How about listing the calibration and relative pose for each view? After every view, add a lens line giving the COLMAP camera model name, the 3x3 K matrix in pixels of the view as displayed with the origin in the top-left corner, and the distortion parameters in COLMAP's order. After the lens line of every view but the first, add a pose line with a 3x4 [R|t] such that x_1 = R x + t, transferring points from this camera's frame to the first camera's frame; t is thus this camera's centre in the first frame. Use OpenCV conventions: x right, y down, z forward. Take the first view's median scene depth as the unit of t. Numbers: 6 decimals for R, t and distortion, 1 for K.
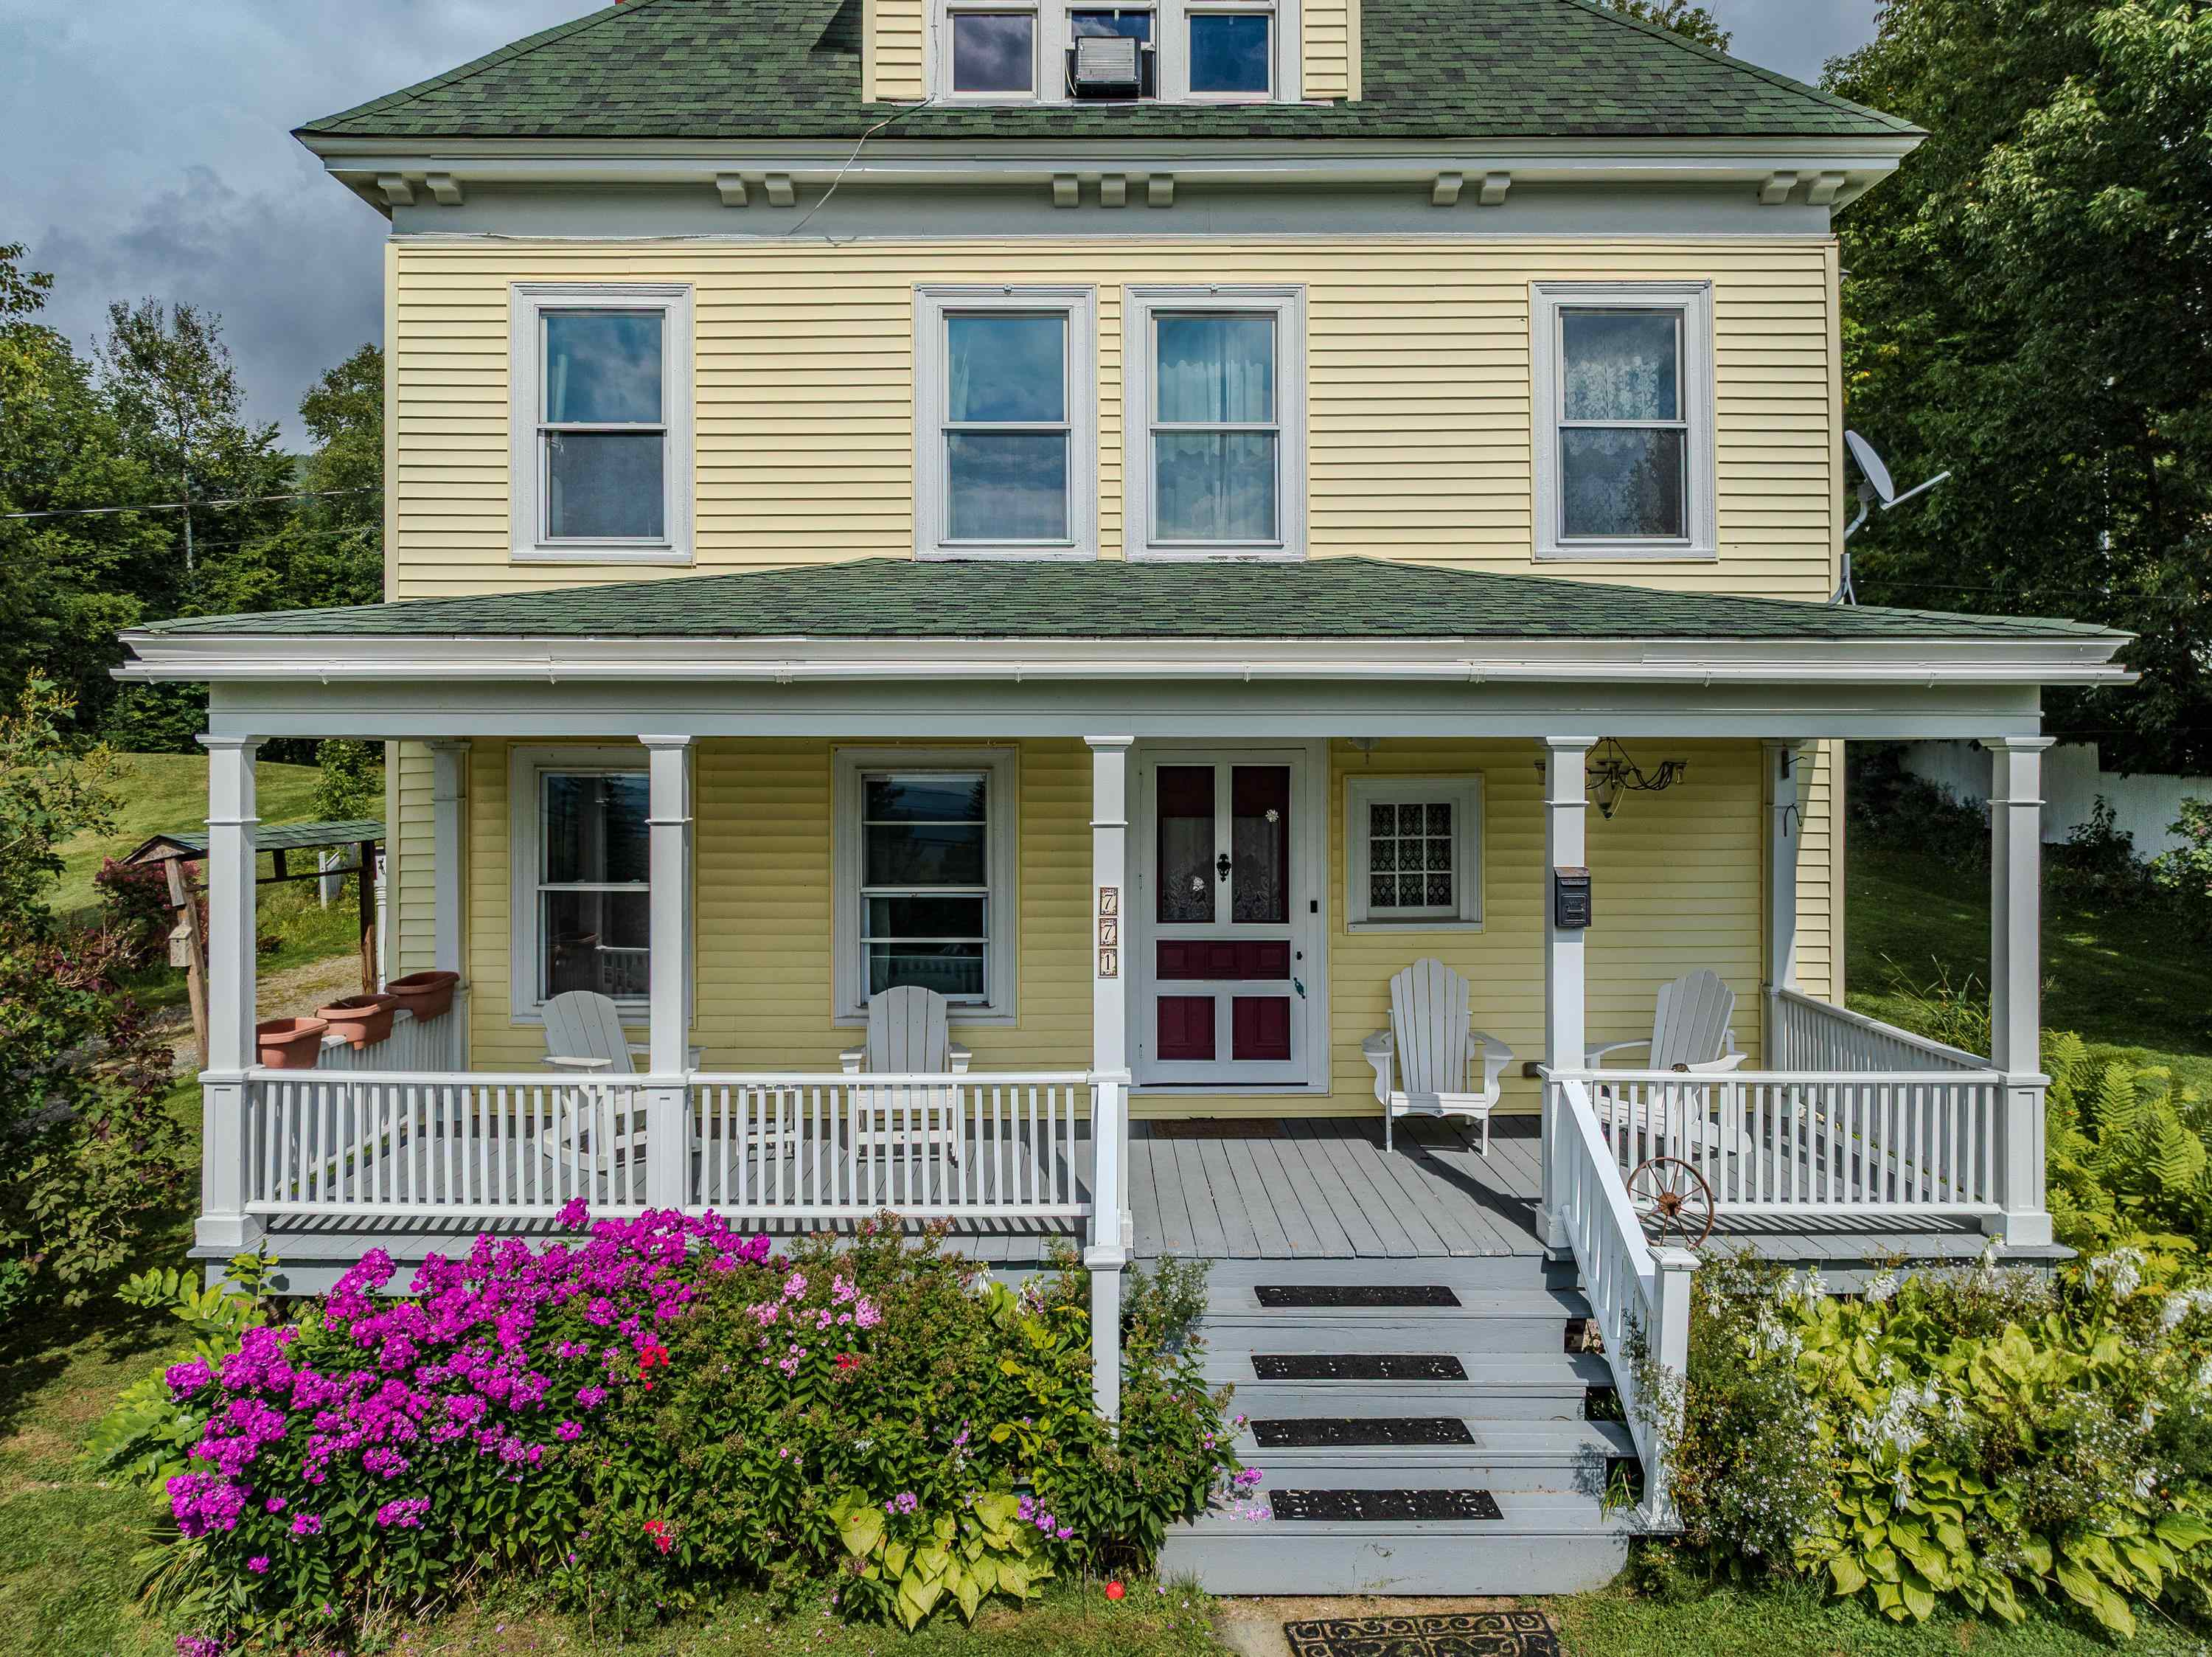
lens RADIAL K [[1581.8, 0, 1094.3], [0, 1581.8, 773.5], [0, 0, 1]] dist [-0.020573, 0.000291]
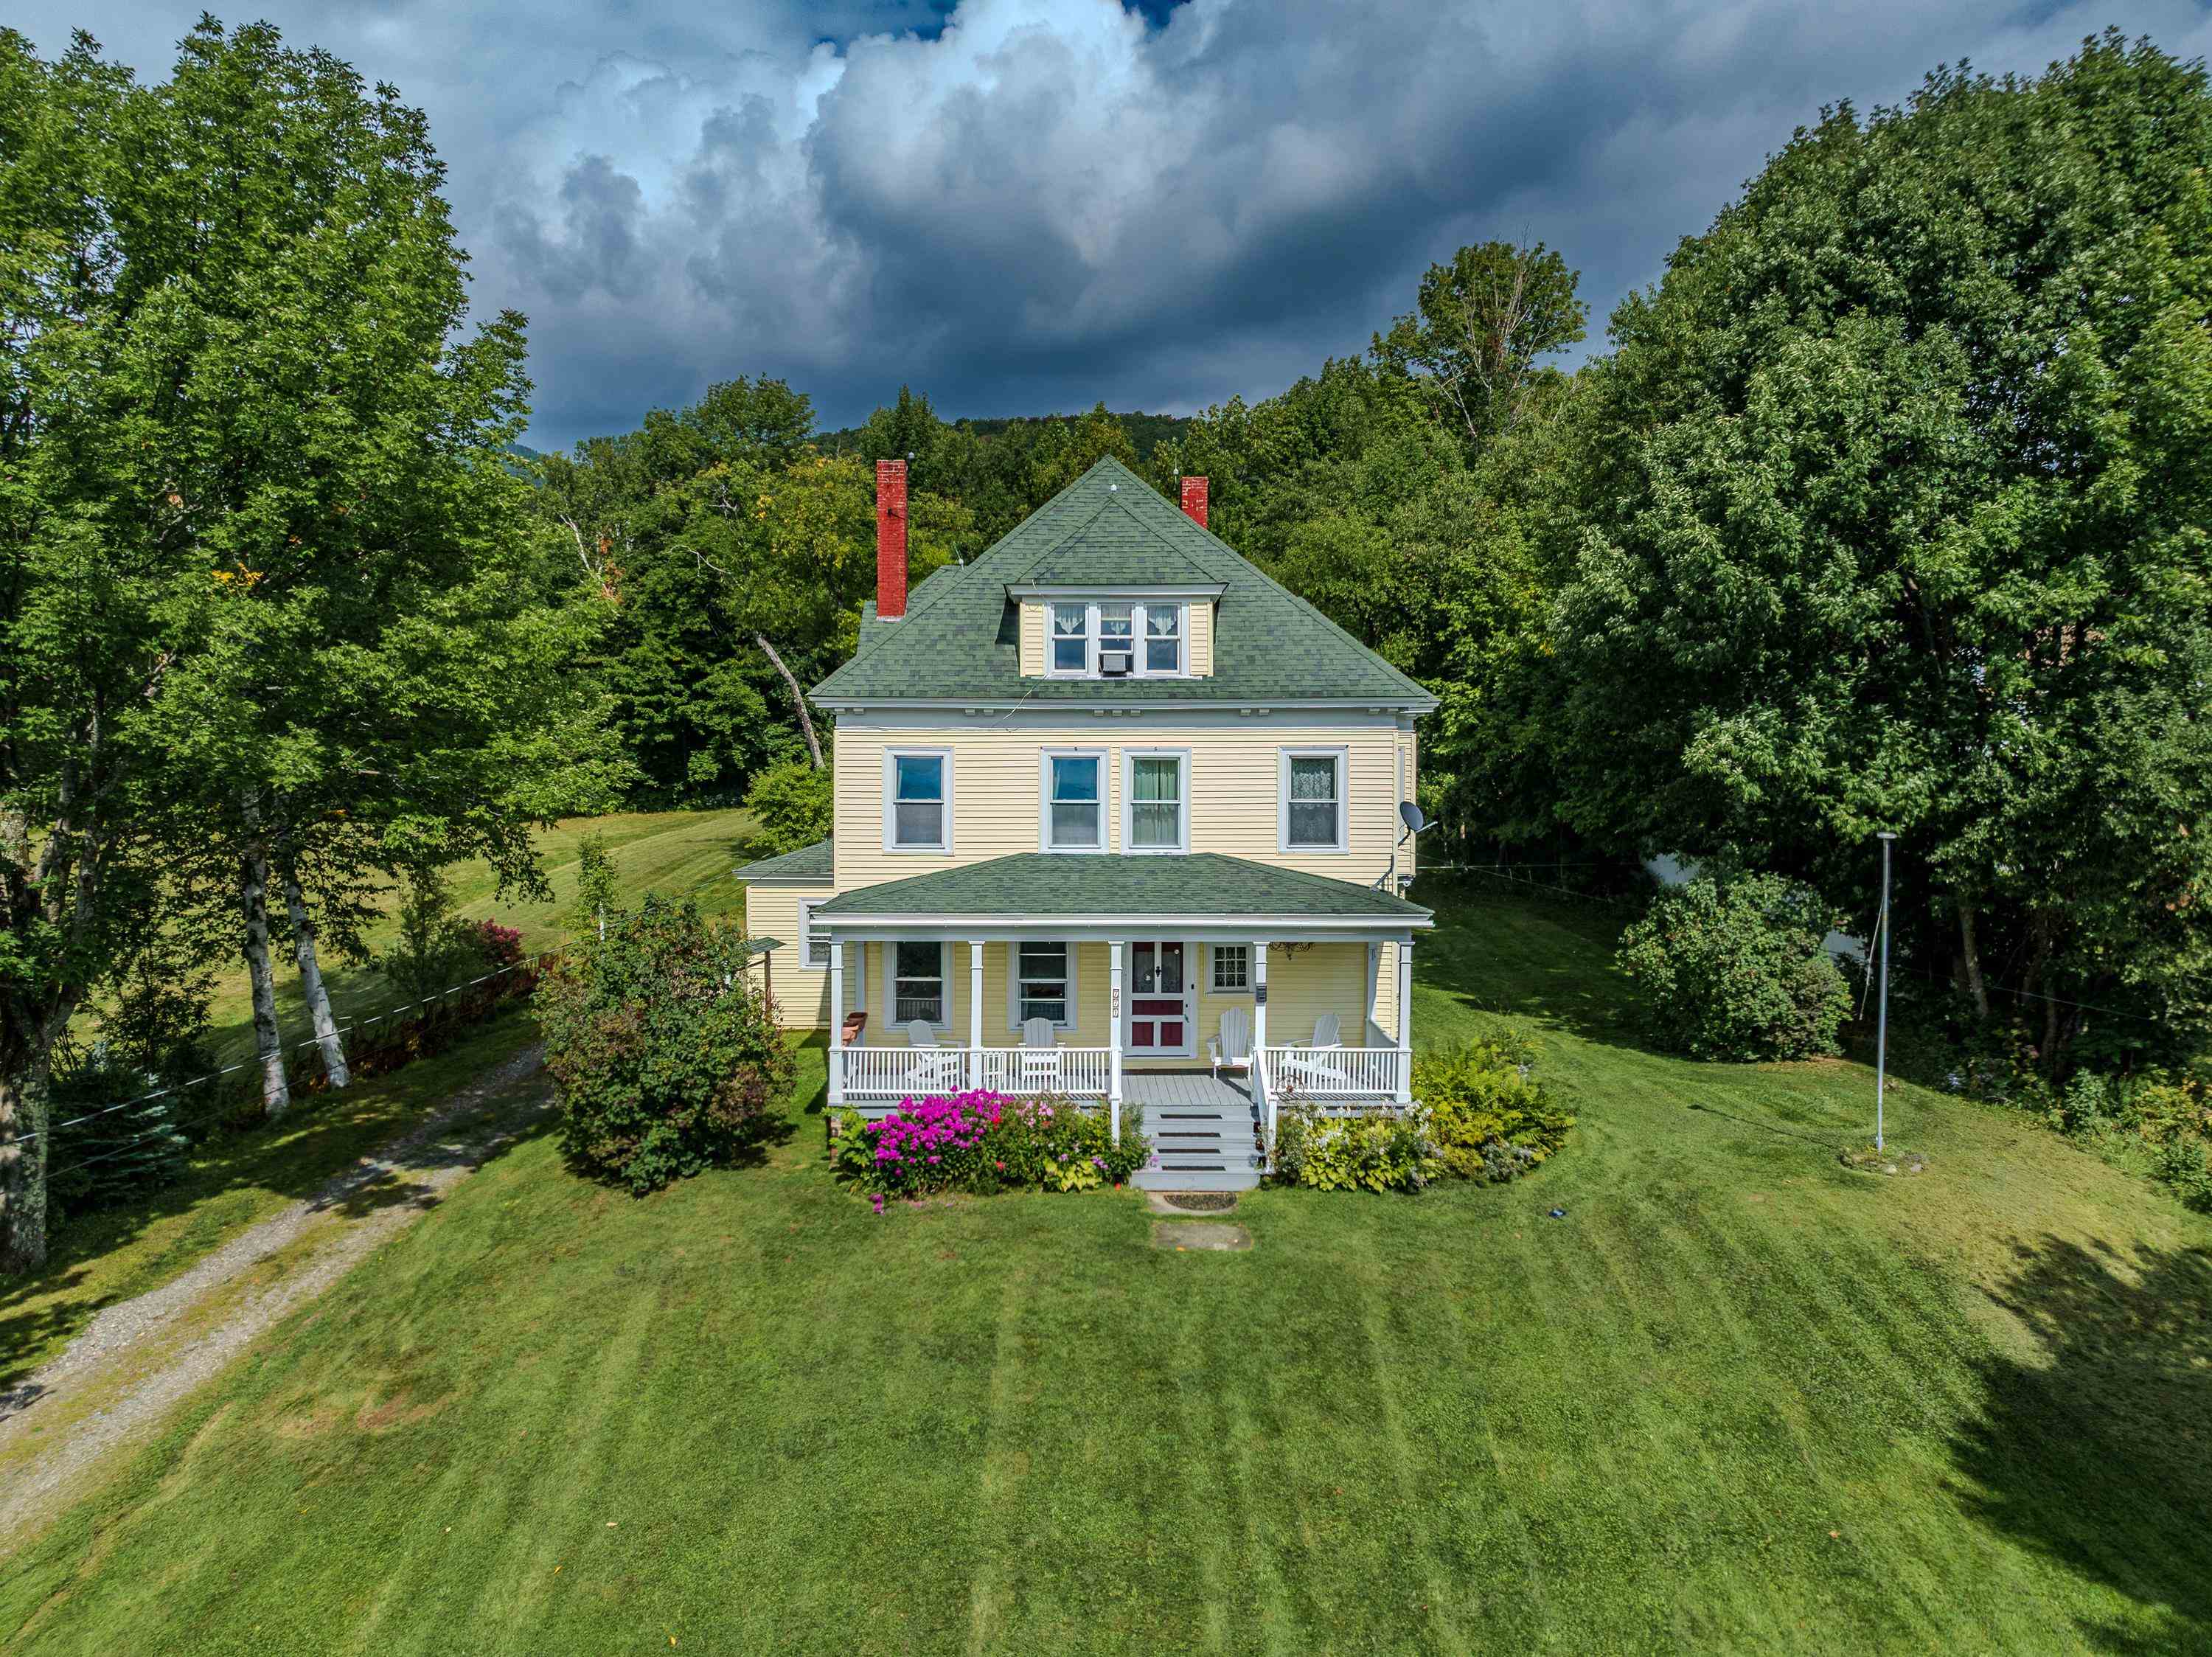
lens RADIAL K [[1554.6, 0, 1113.0], [0, 1554.6, 793.5], [0, 0, 1]] dist [0.002831, 0.002114]
pose [[0.999789, 0.003837, 0.020190, -0.048963], [-0.003975, 0.999969, 0.006800, -0.274469], [-0.020163, -0.006879, 0.999773, -1.697897]]
